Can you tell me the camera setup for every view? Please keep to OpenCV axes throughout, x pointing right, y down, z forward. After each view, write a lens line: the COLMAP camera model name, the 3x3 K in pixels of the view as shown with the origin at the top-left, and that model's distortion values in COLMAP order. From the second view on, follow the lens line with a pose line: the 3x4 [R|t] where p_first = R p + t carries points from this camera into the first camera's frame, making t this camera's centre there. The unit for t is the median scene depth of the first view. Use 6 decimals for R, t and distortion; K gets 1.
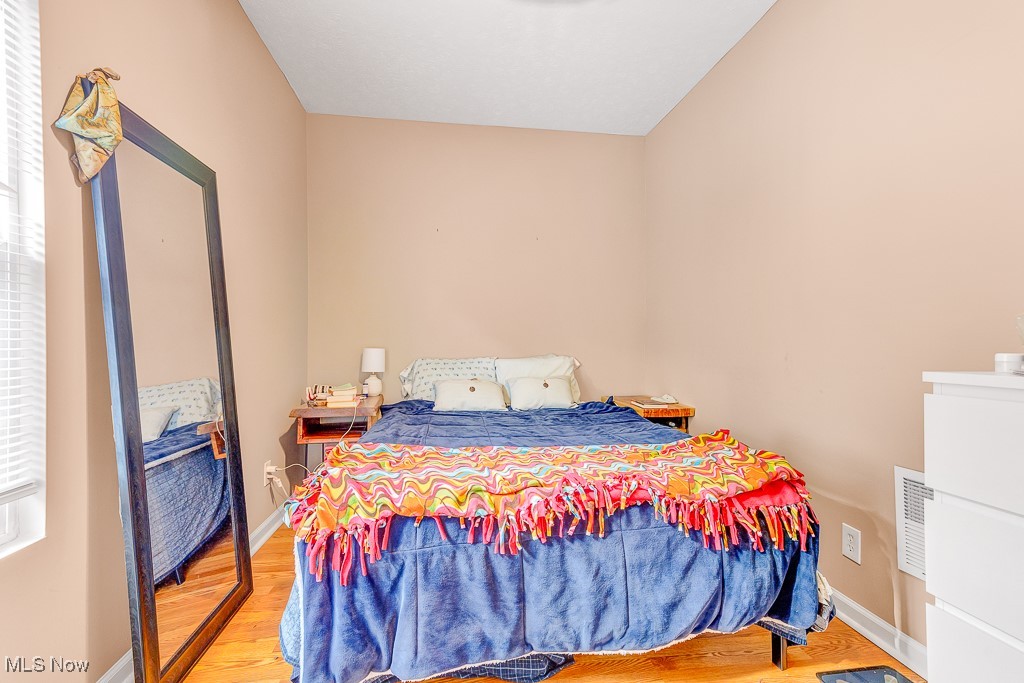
lens RADIAL K [[465.9, 0, 517.5], [0, 465.9, 342.9], [0, 0, 1]] dist [0.025327, -0.002096]
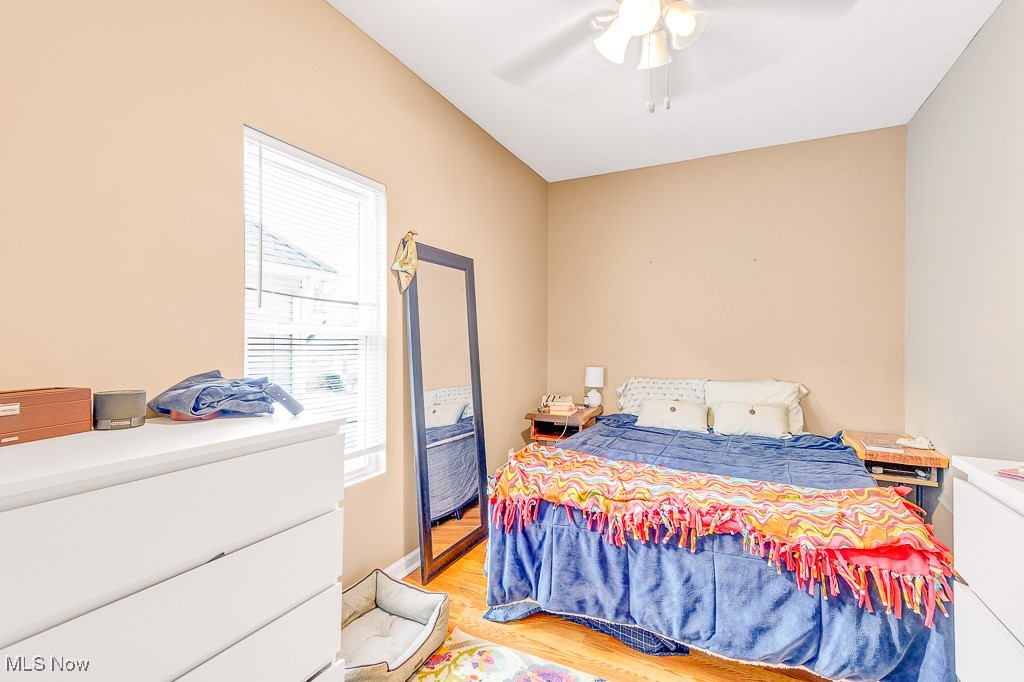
lens RADIAL K [[465.9, 0, 504.0], [0, 465.9, 338.2], [0, 0, 1]] dist [0.025327, -0.002096]
pose [[0.817154, 0.002145, -0.576416, 0.474881], [-0.007394, 0.999950, -0.006760, -0.128578], [0.576372, 0.009786, 0.817129, -0.284957]]
